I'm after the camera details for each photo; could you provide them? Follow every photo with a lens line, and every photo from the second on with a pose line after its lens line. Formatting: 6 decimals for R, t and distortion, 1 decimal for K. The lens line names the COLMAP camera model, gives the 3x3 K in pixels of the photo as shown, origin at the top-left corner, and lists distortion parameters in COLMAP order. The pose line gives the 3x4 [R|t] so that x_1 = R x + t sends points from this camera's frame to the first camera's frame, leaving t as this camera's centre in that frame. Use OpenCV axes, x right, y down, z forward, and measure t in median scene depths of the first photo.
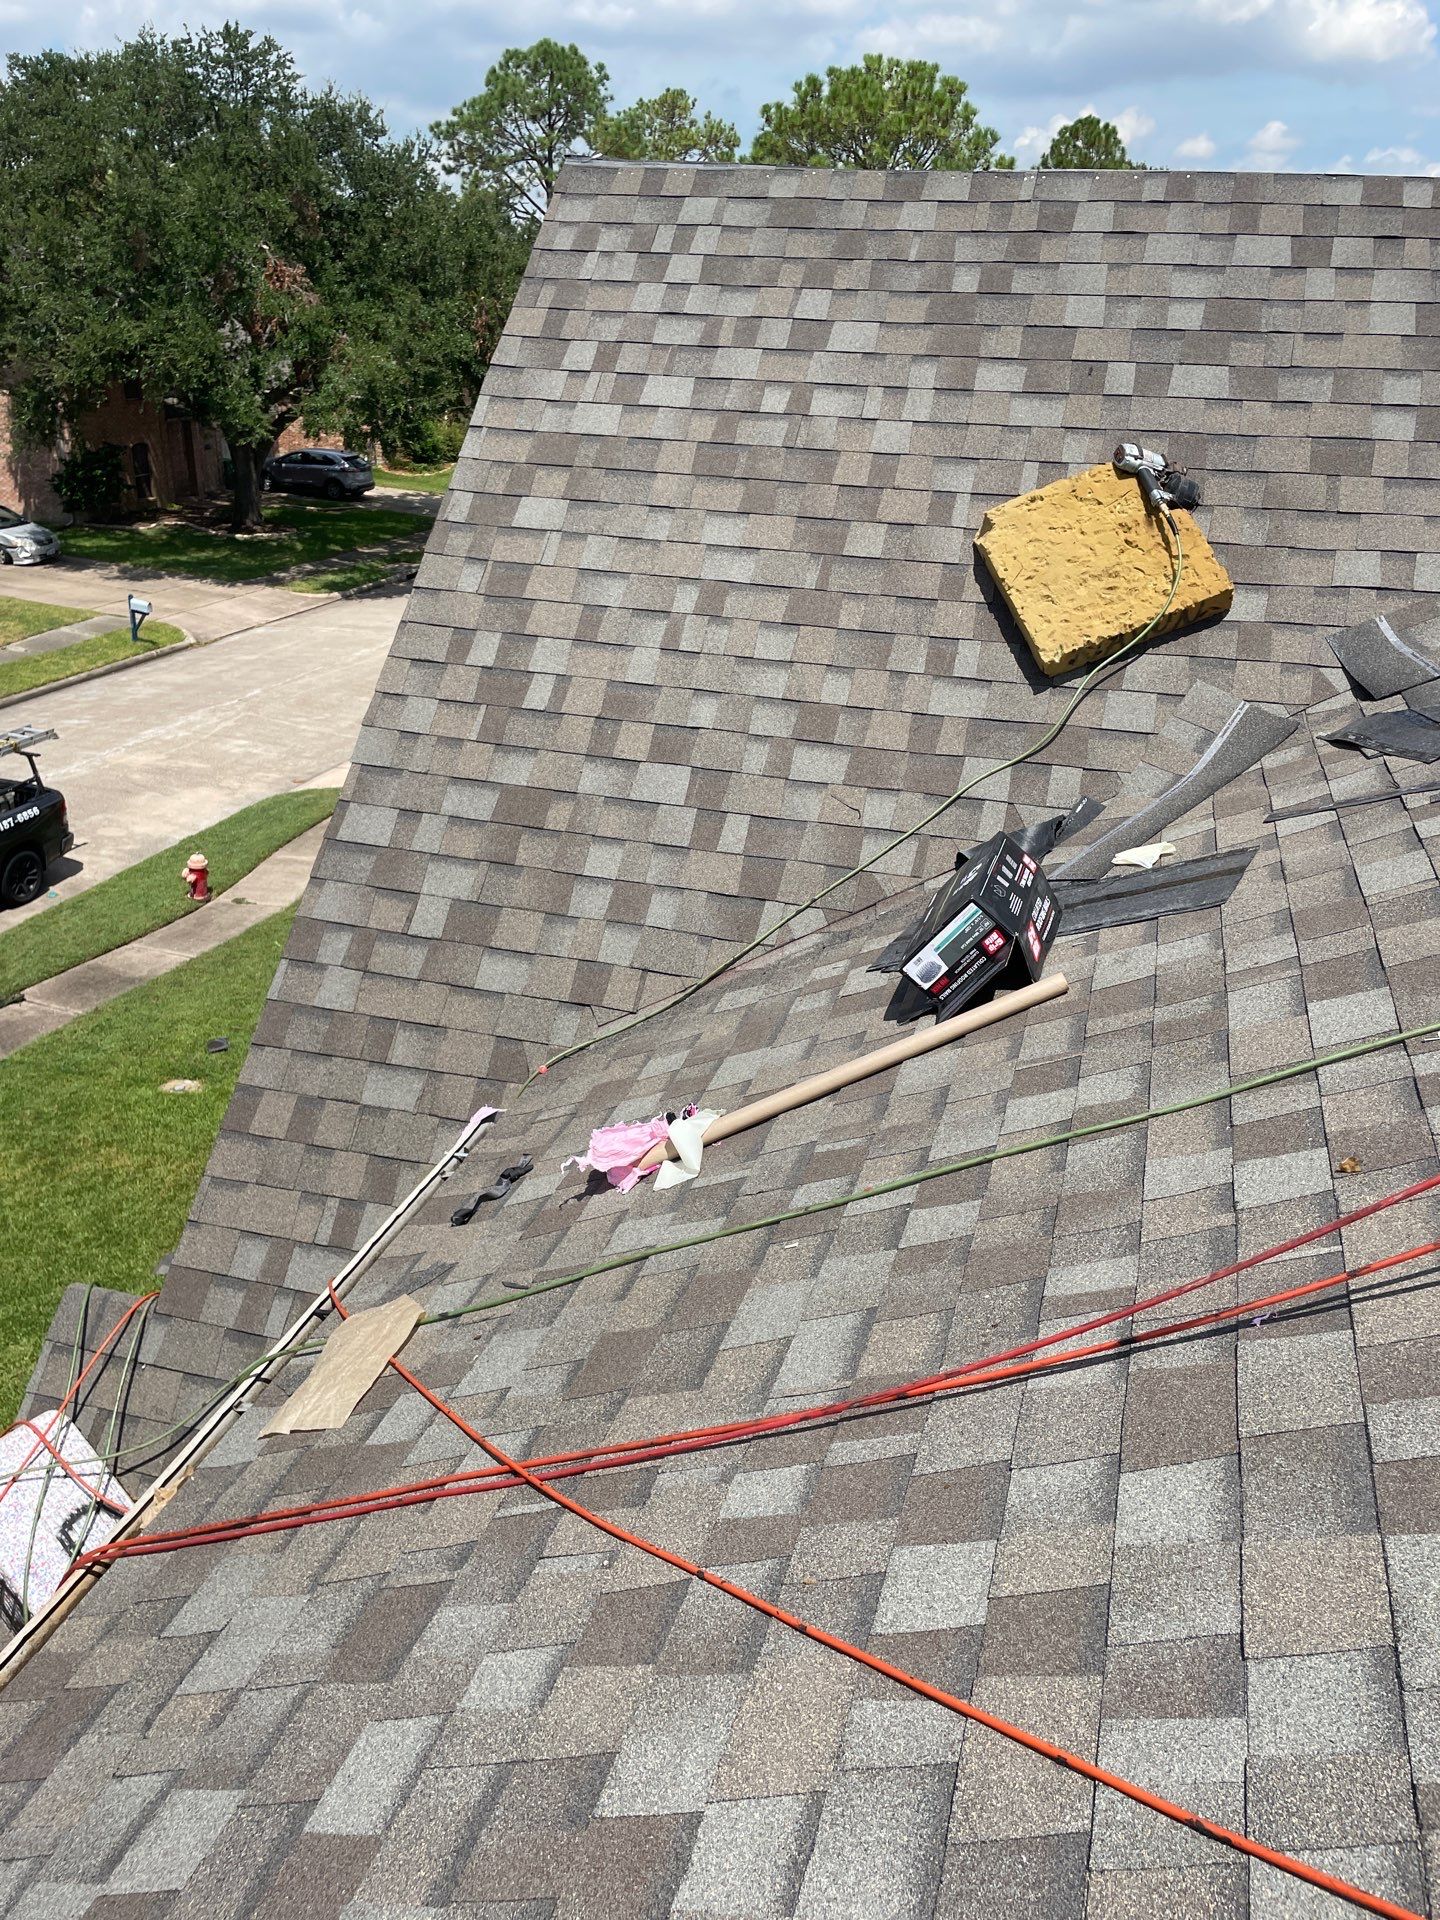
lens RADIAL K [[1338.9, 0, 723.5], [0, 1338.9, 989.6], [0, 0, 1]] dist [0.107098, -0.112709]
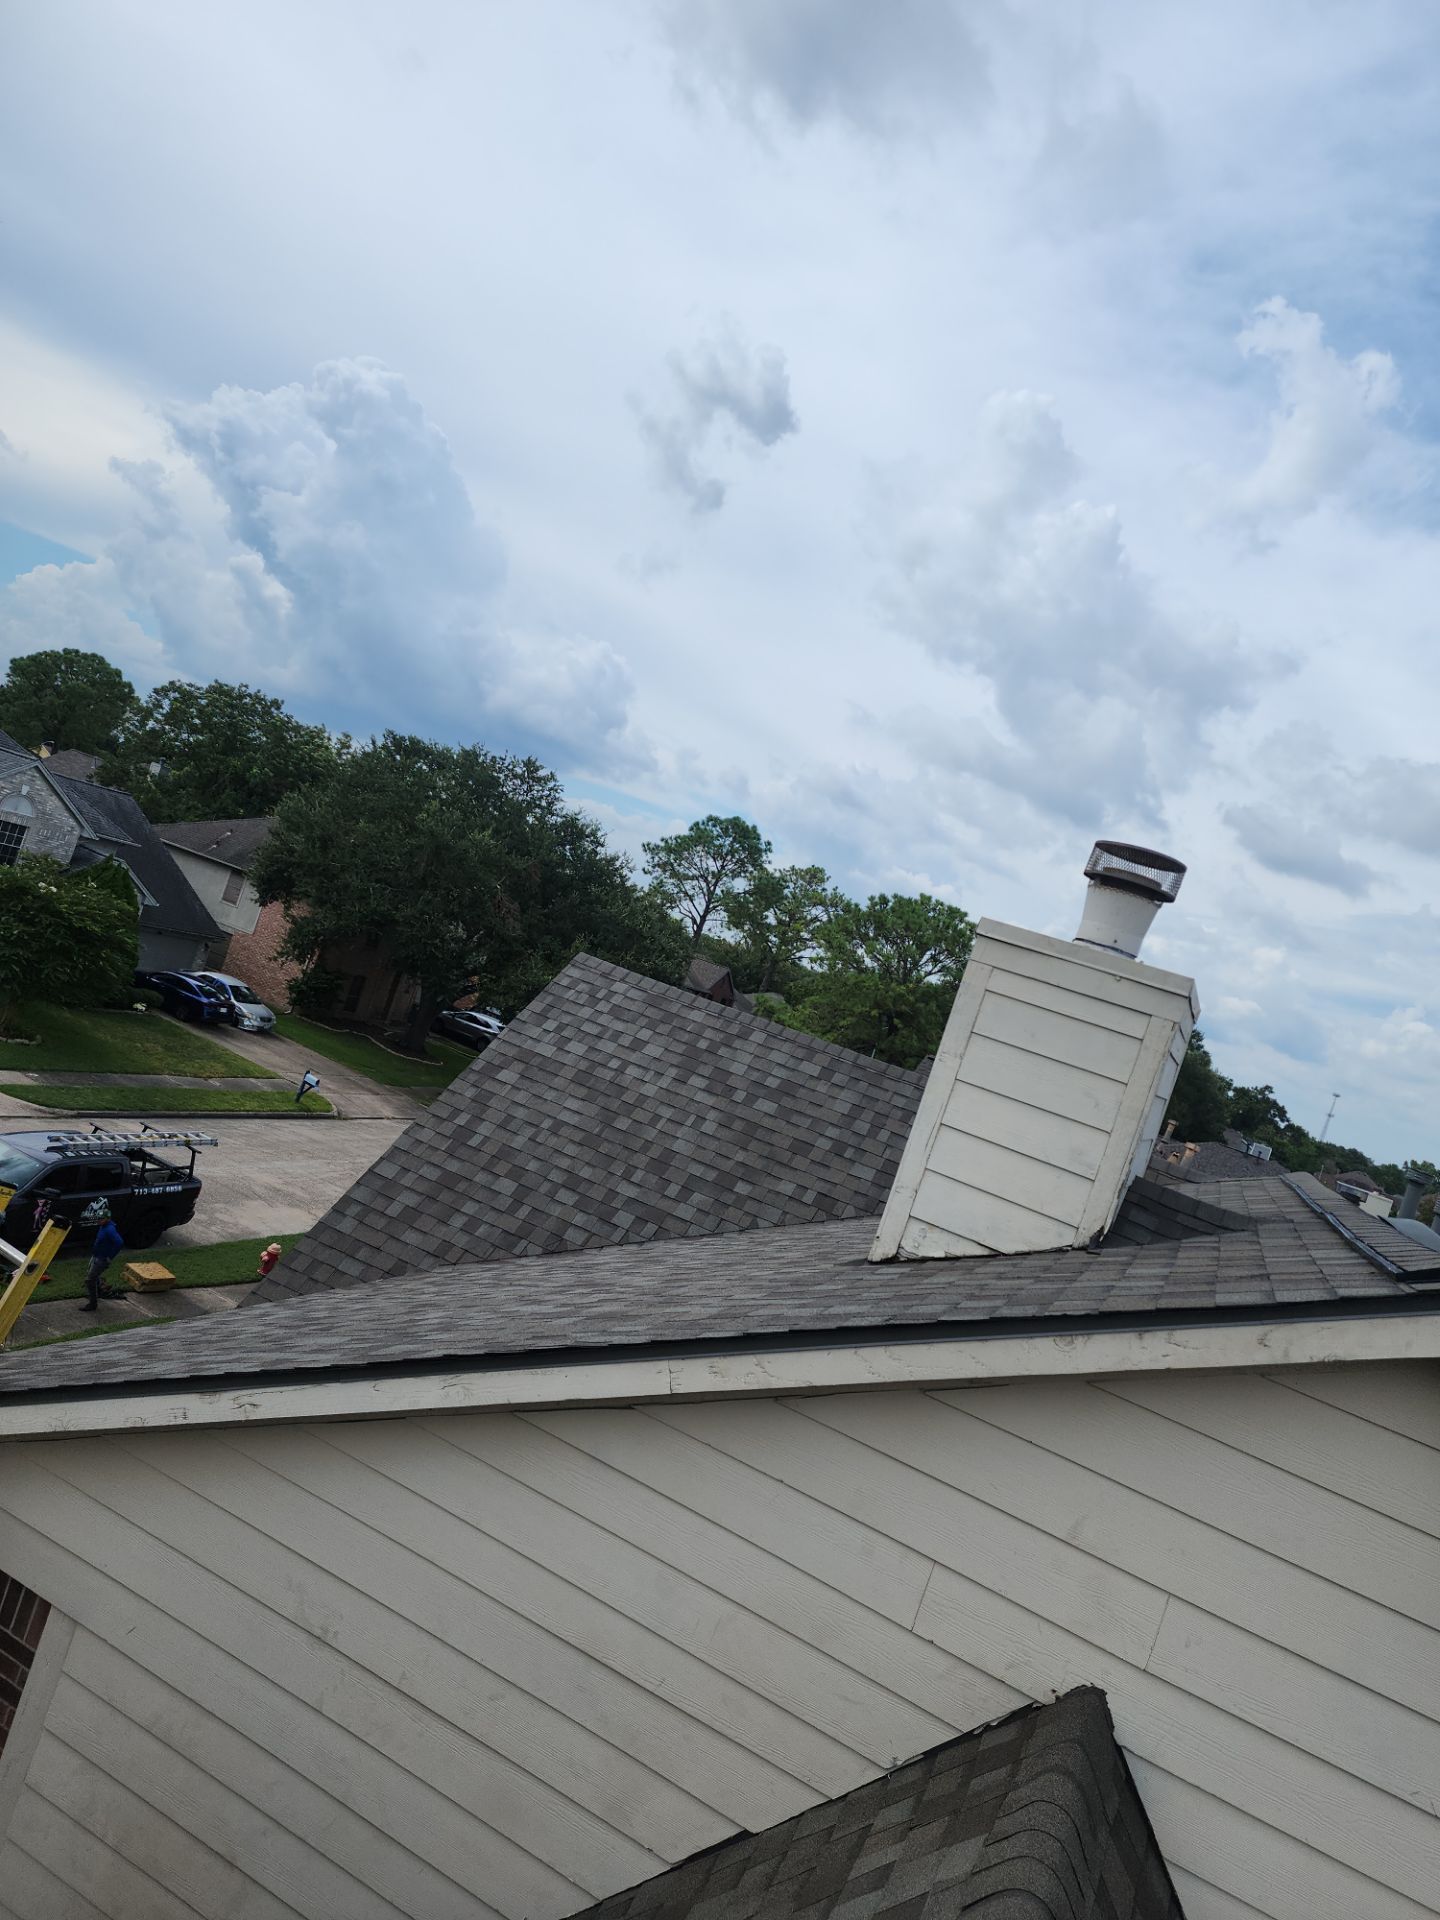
lens RADIAL K [[1411.5, 0, 706.0], [0, 1411.5, 972.7], [0, 0, 1]] dist [-0.002842, -0.004226]
pose [[0.950132, 0.277211, -0.142838, 0.484877], [-0.311821, 0.850437, -0.423703, 0.422854], [0.004020, 0.447114, 0.894468, -1.260396]]
